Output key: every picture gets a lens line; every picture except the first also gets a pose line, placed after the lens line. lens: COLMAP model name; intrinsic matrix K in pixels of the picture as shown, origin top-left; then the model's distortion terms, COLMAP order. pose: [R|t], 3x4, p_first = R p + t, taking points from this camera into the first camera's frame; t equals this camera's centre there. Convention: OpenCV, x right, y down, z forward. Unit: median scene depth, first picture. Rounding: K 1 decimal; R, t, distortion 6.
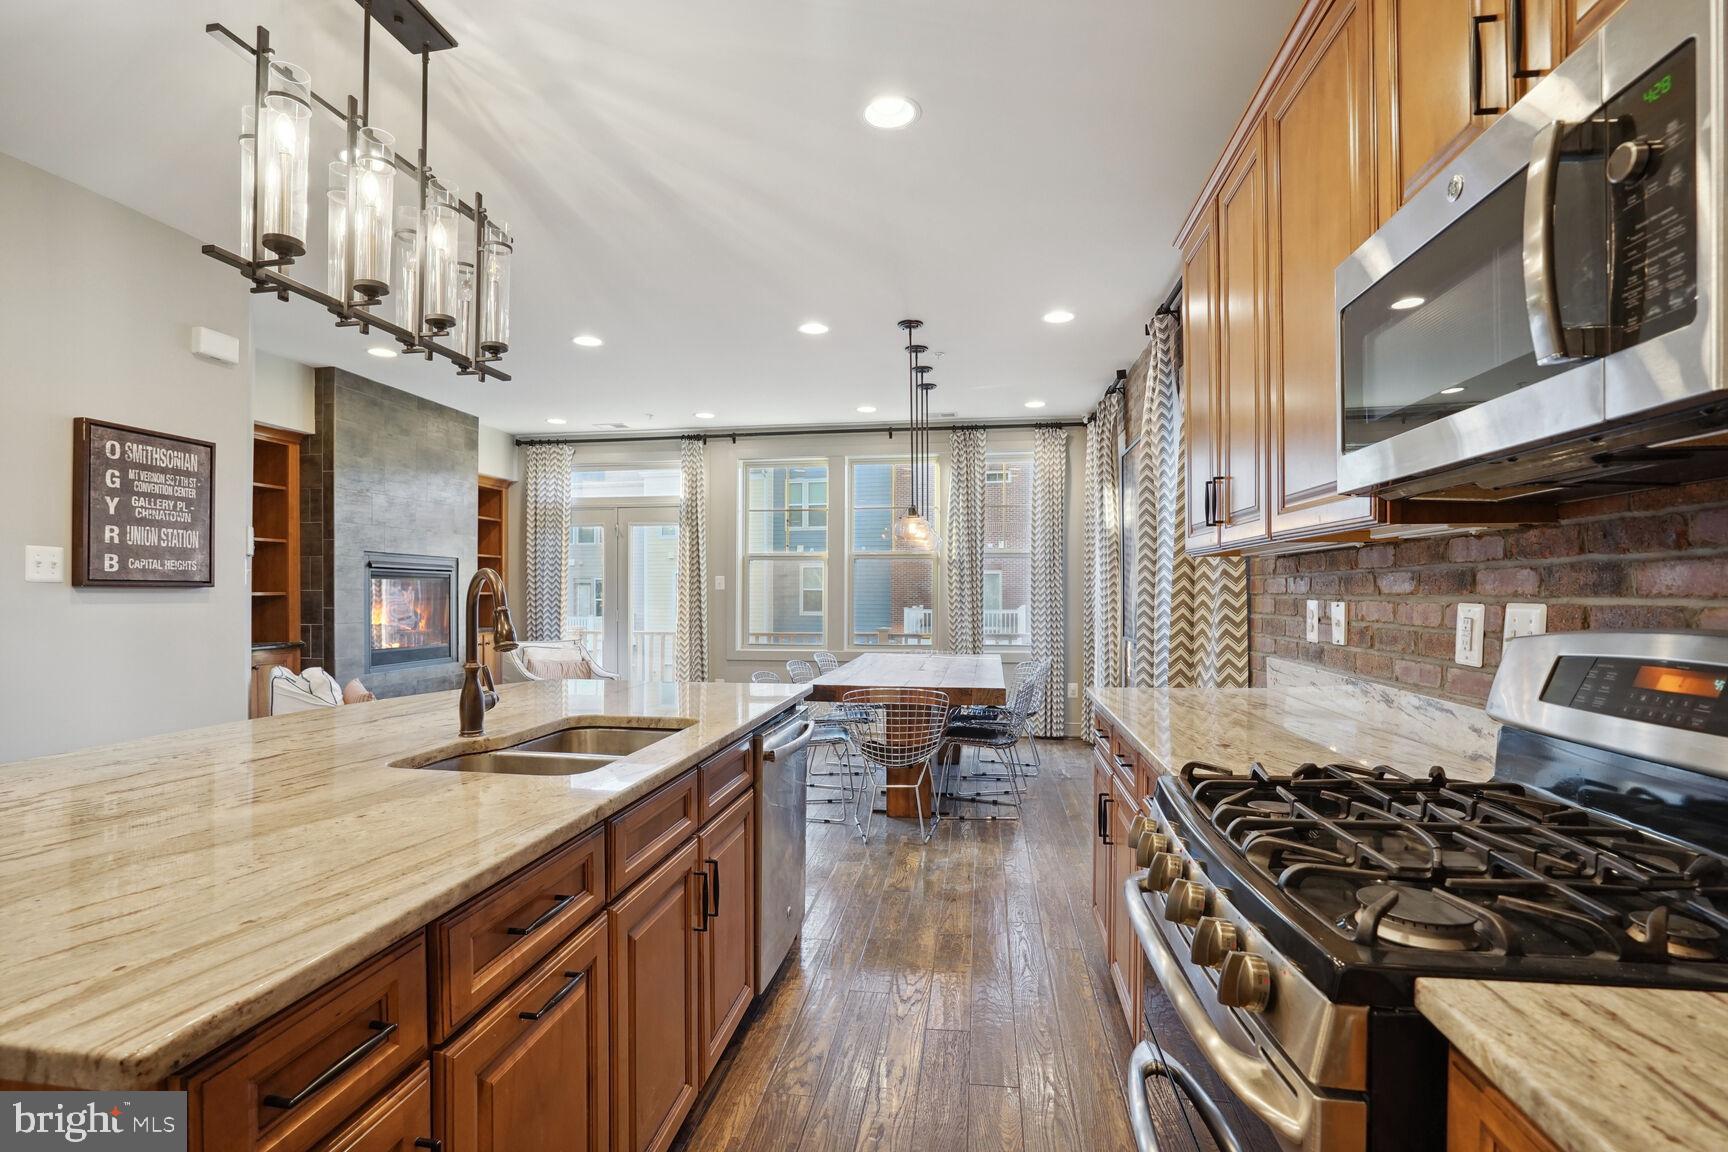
lens RADIAL K [[826.7, 0, 864.0], [0, 826.7, 576.0], [0, 0, 1]] dist [-0.003340, -0.000035]
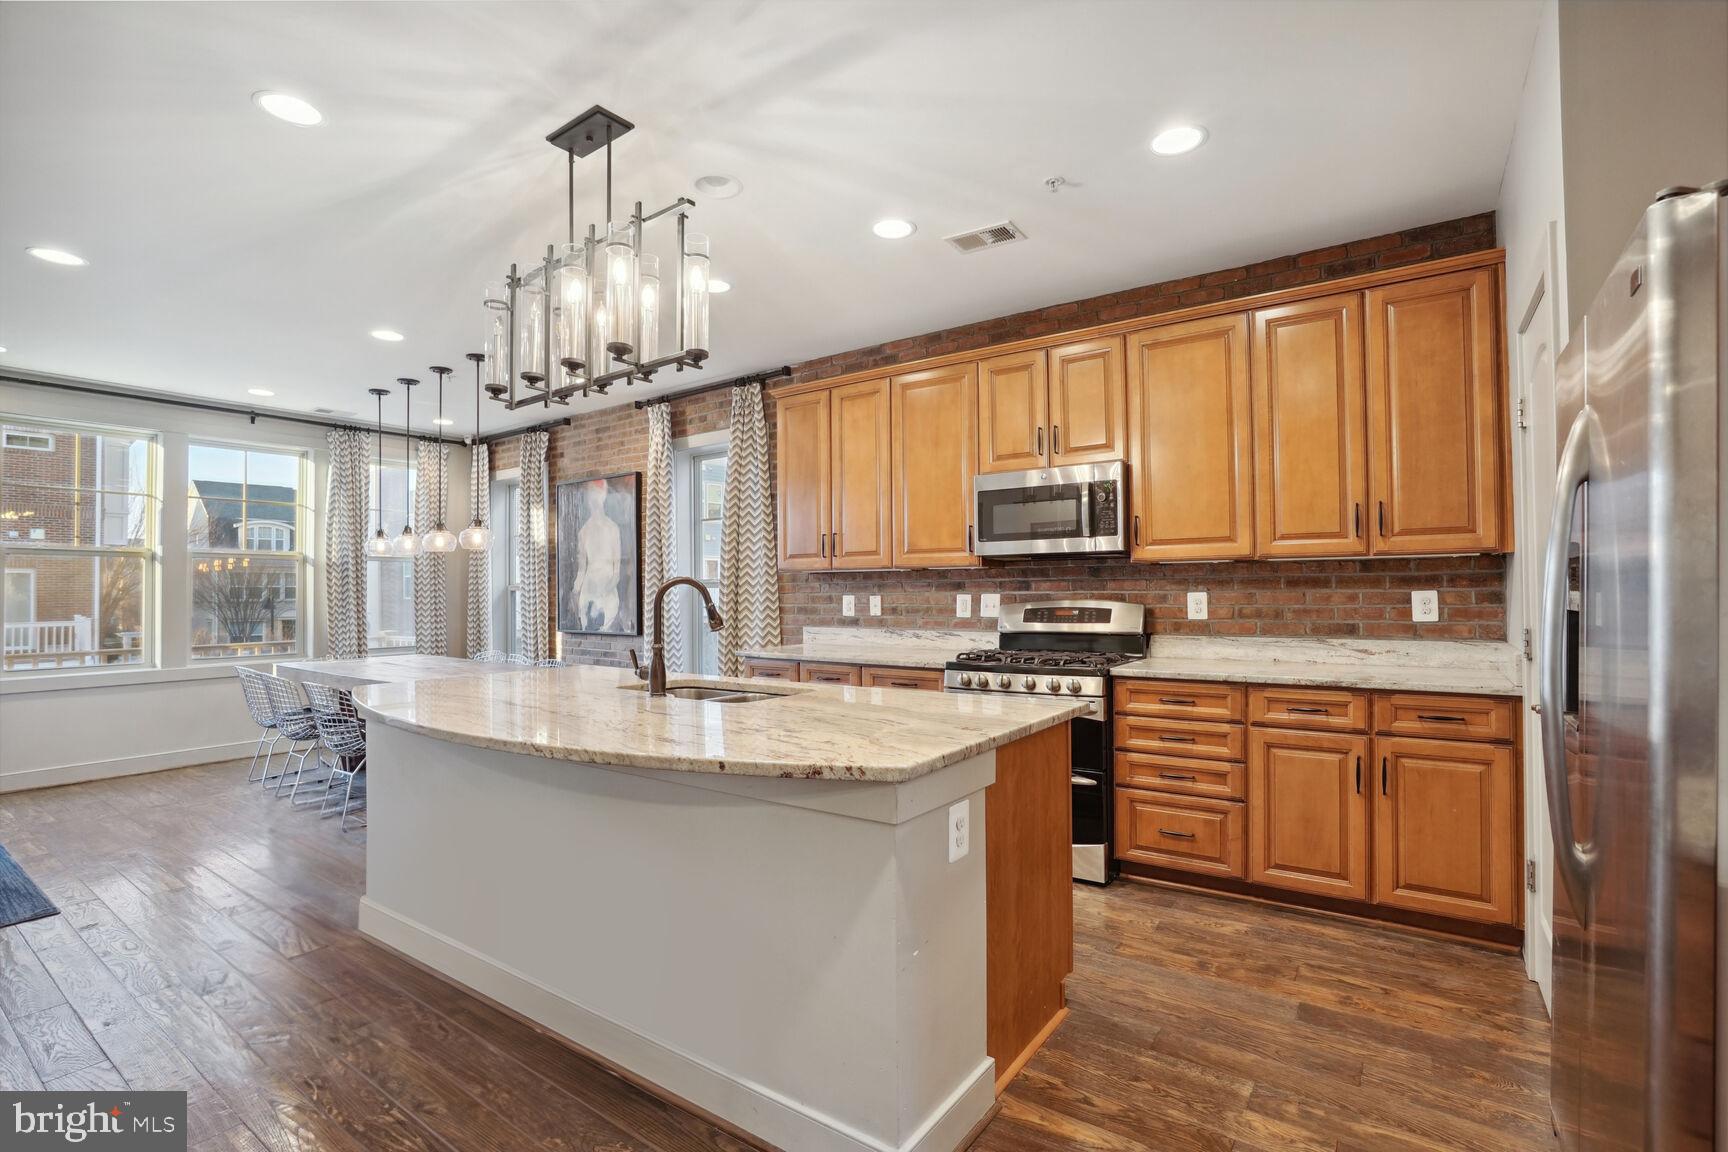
lens RADIAL K [[826.7, 0, 864.0], [0, 826.7, 576.0], [0, 0, 1]] dist [-0.003340, -0.000035]
pose [[0.458344, 0.010323, 0.888715, -0.813867], [-0.007314, 0.999942, -0.007843, -0.001893], [-0.888745, -0.002905, 0.458393, 0.022003]]
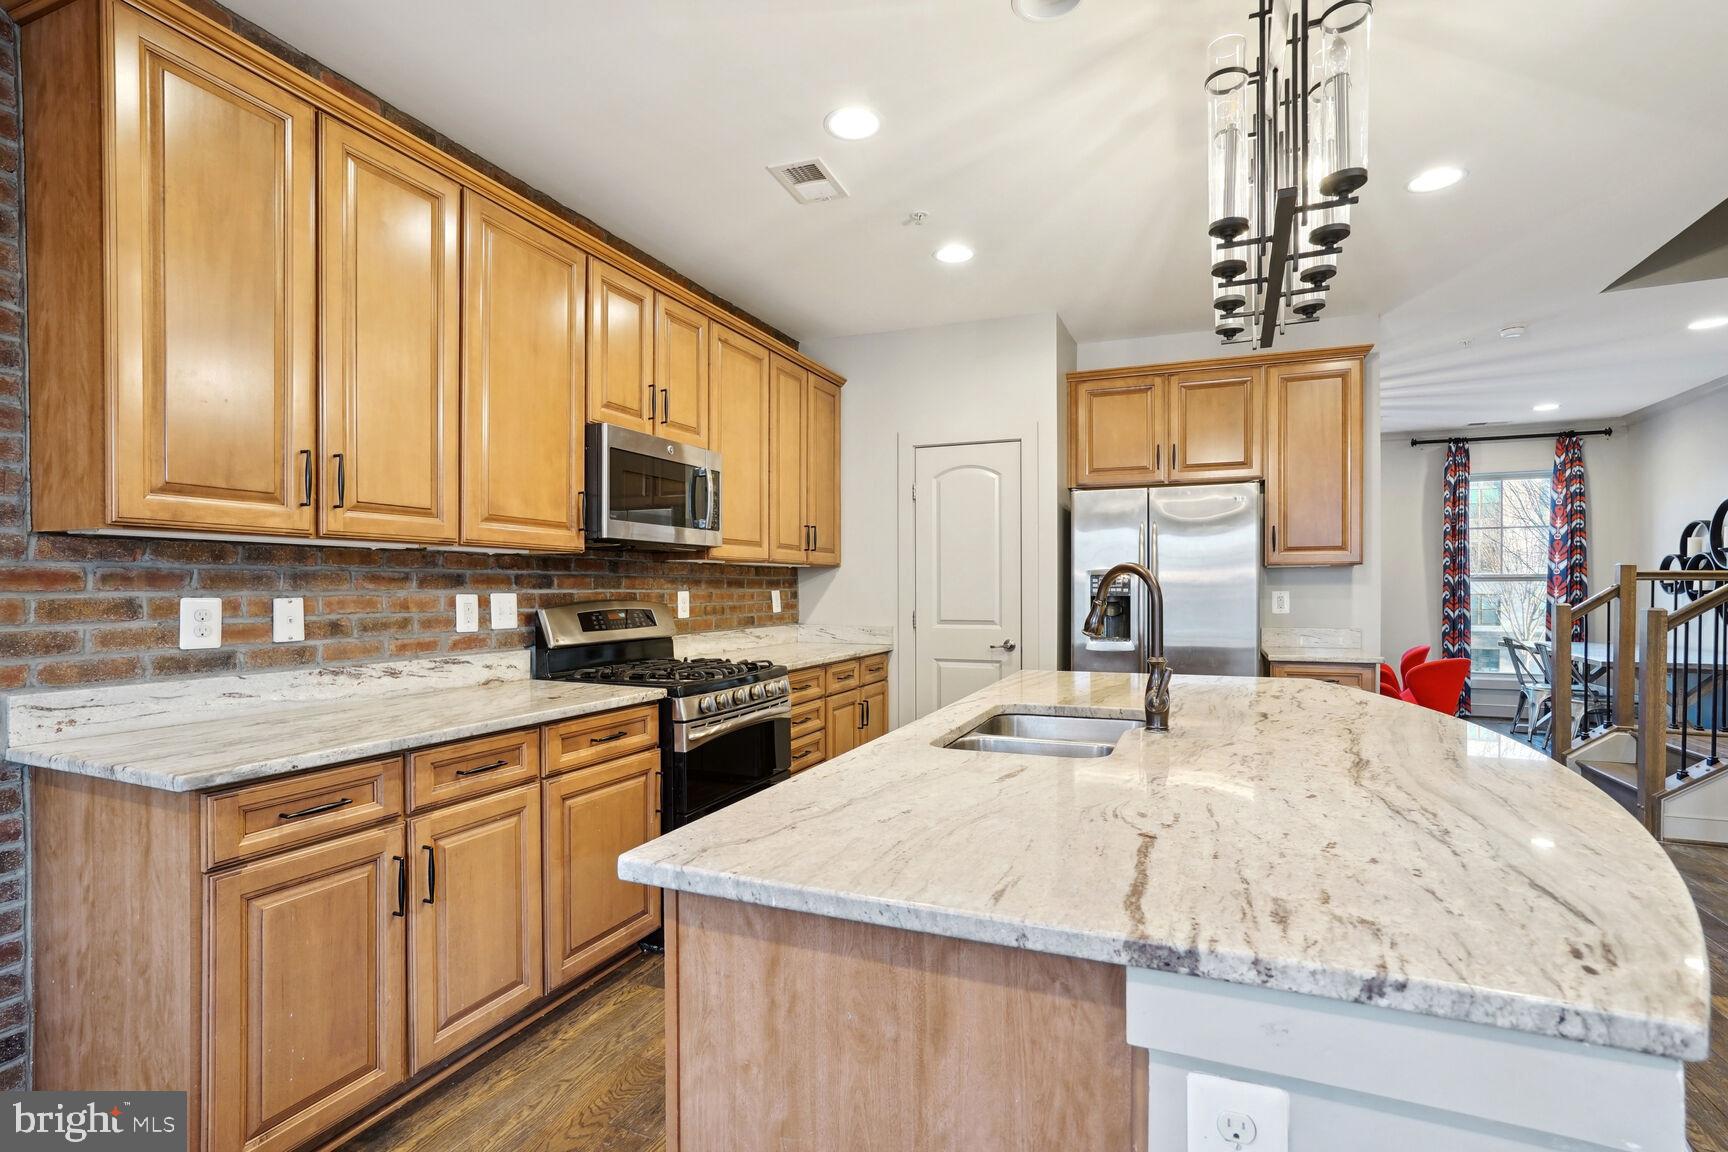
lens RADIAL K [[826.7, 0, 864.0], [0, 826.7, 576.0], [0, 0, 1]] dist [-0.003340, -0.000035]
pose [[-0.965179, 0.011591, 0.261332, -0.206508], [0.002412, 0.999370, -0.035416, 0.024983], [-0.261578, -0.033552, -0.964599, 1.061553]]
